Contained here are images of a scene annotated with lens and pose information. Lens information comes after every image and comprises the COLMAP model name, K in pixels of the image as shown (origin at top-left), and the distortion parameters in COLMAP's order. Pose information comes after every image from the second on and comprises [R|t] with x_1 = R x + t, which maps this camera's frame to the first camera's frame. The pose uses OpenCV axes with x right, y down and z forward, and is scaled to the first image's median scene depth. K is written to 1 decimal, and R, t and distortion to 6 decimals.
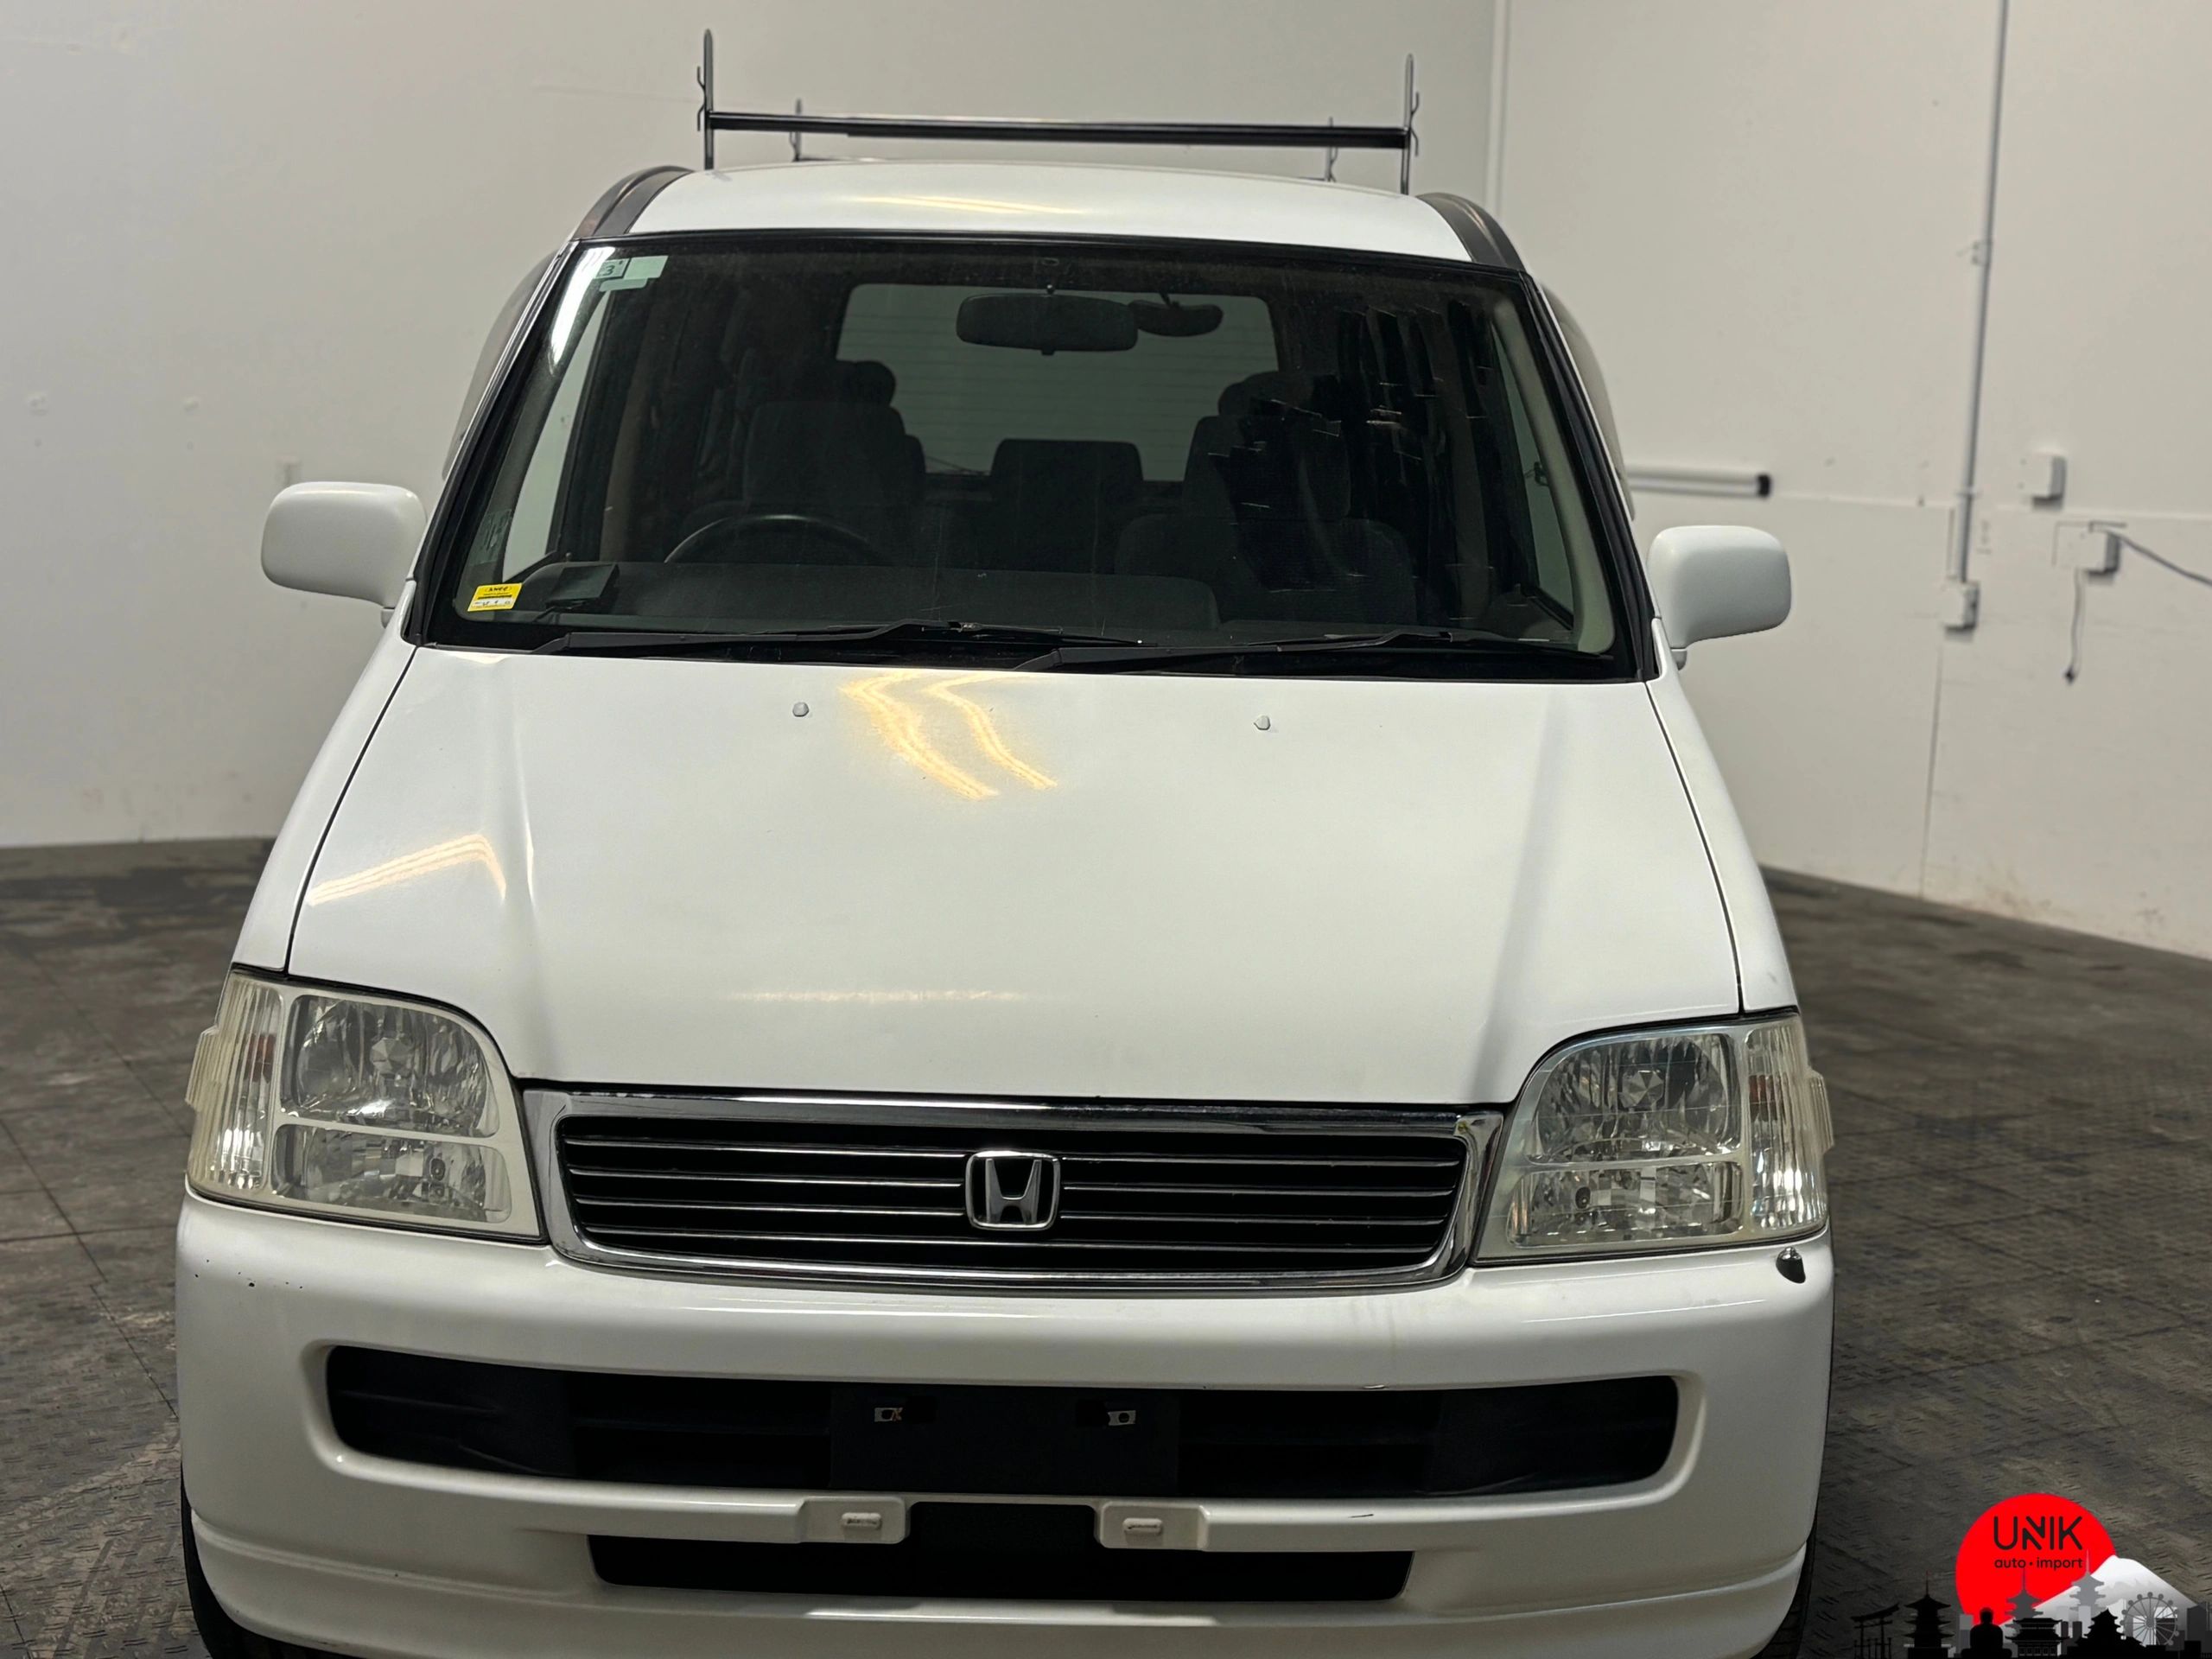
lens RADIAL K [[2976.6, 0, 1139.8], [0, 2976.6, 797.6], [0, 0, 1]] dist [0.246676, -0.618432]
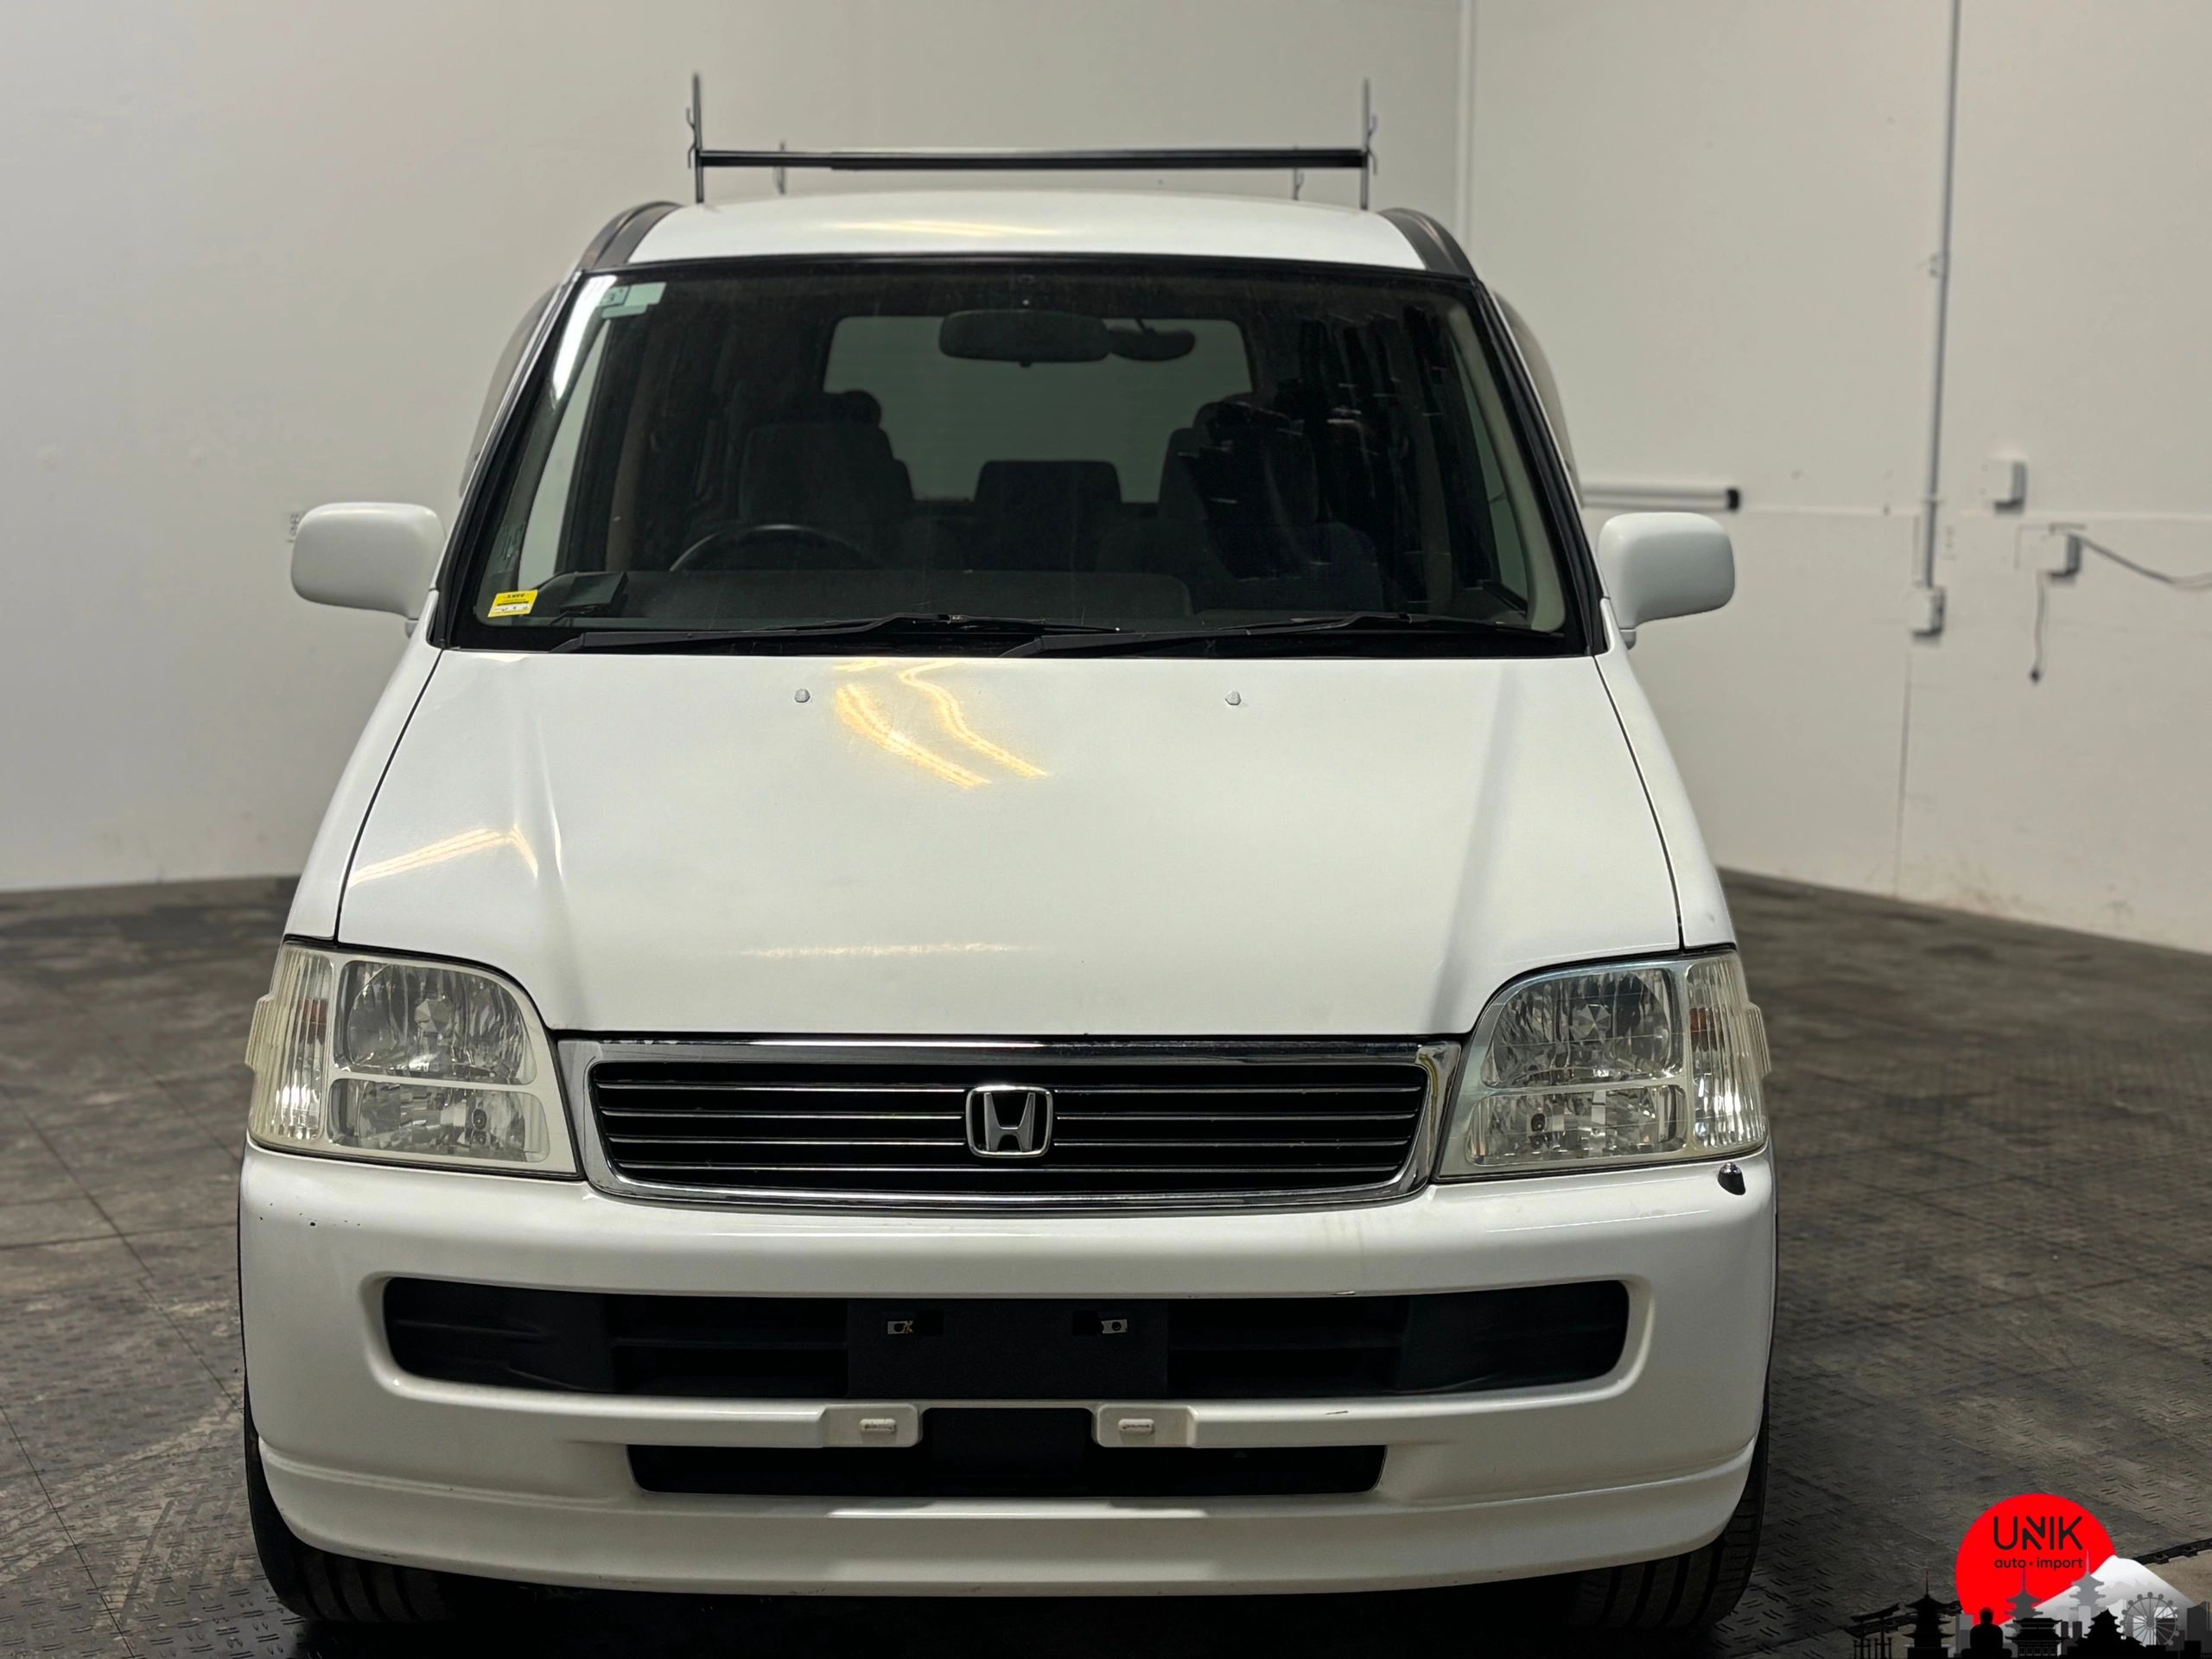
lens RADIAL K [[2982.2, 0, 1103.0], [0, 2982.2, 829.5], [0, 0, 1]] dist [0.259500, -0.708762]
pose [[0.999676, -0.023439, -0.009884, 0.003330], [0.023382, 0.999710, -0.005805, 0.022838], [0.010017, 0.005572, 0.999934, -0.060832]]
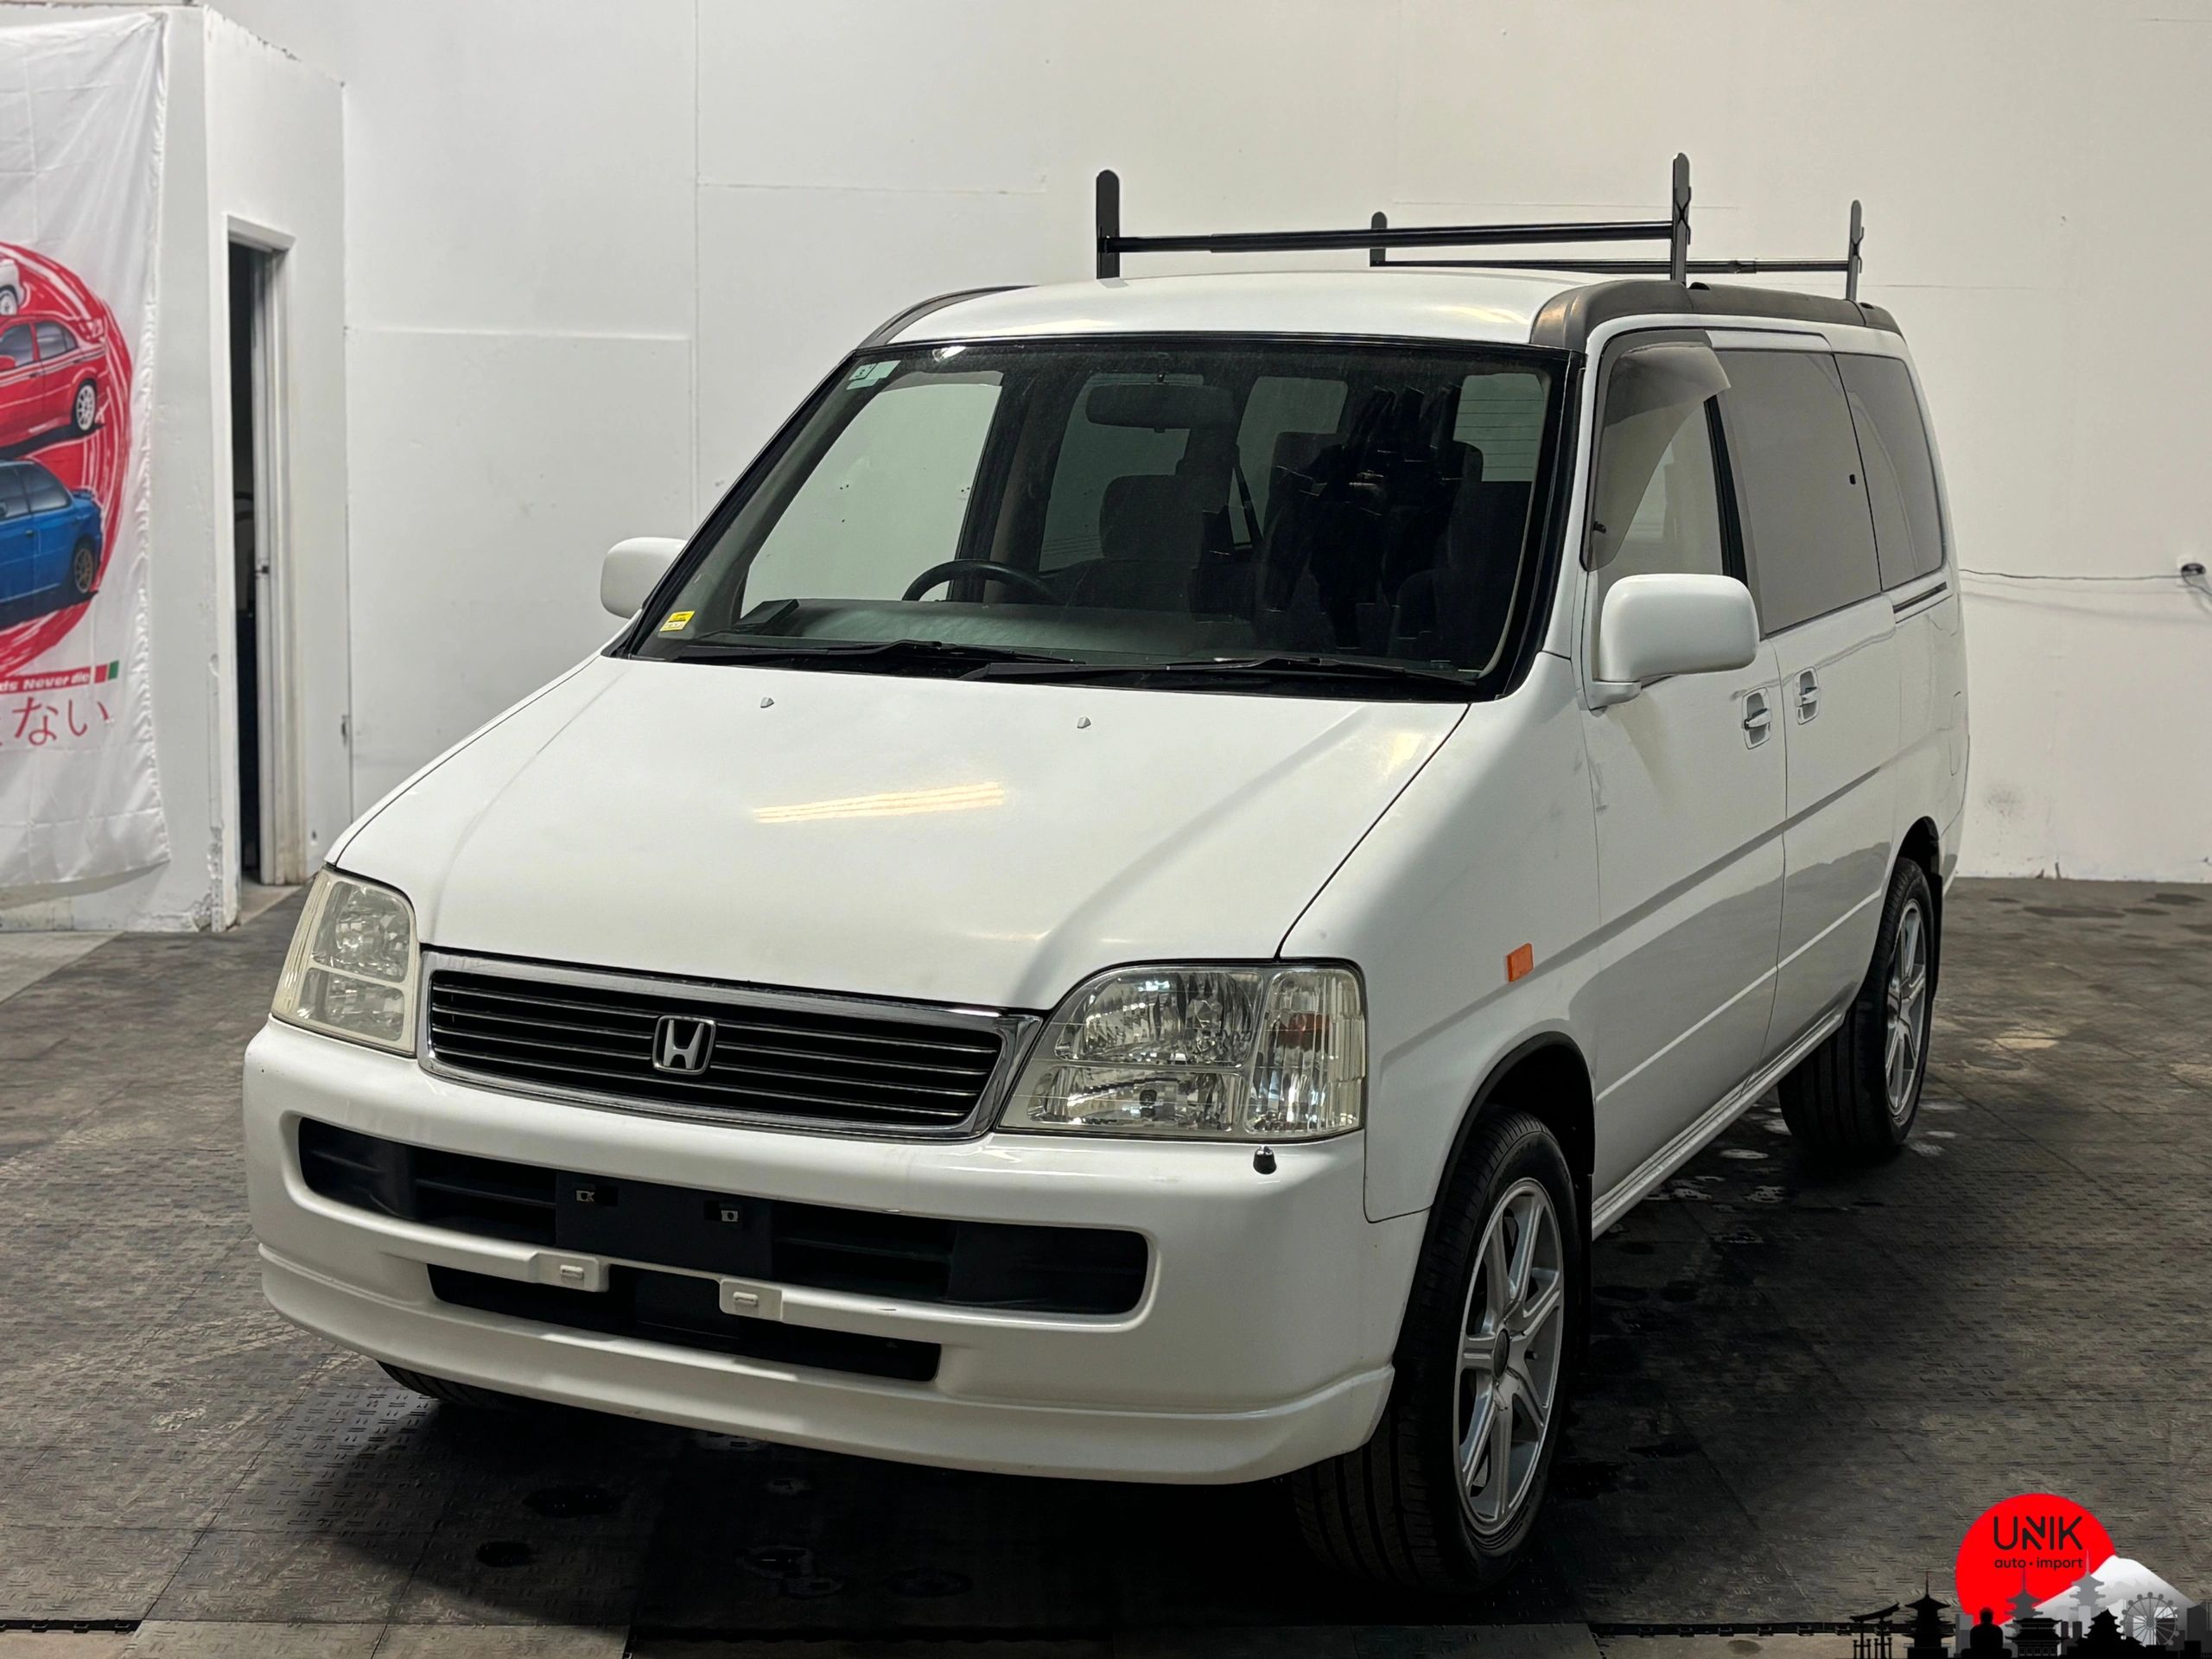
lens RADIAL K [[2982.2, 0, 1103.0], [0, 2982.2, 829.5], [0, 0, 1]] dist [0.259500, -0.708762]
pose [[0.890759, 0.043393, -0.452399, 0.518070], [-0.052554, 0.998588, -0.007694, 0.024256], [0.451427, 0.030629, 0.891782, -0.091491]]
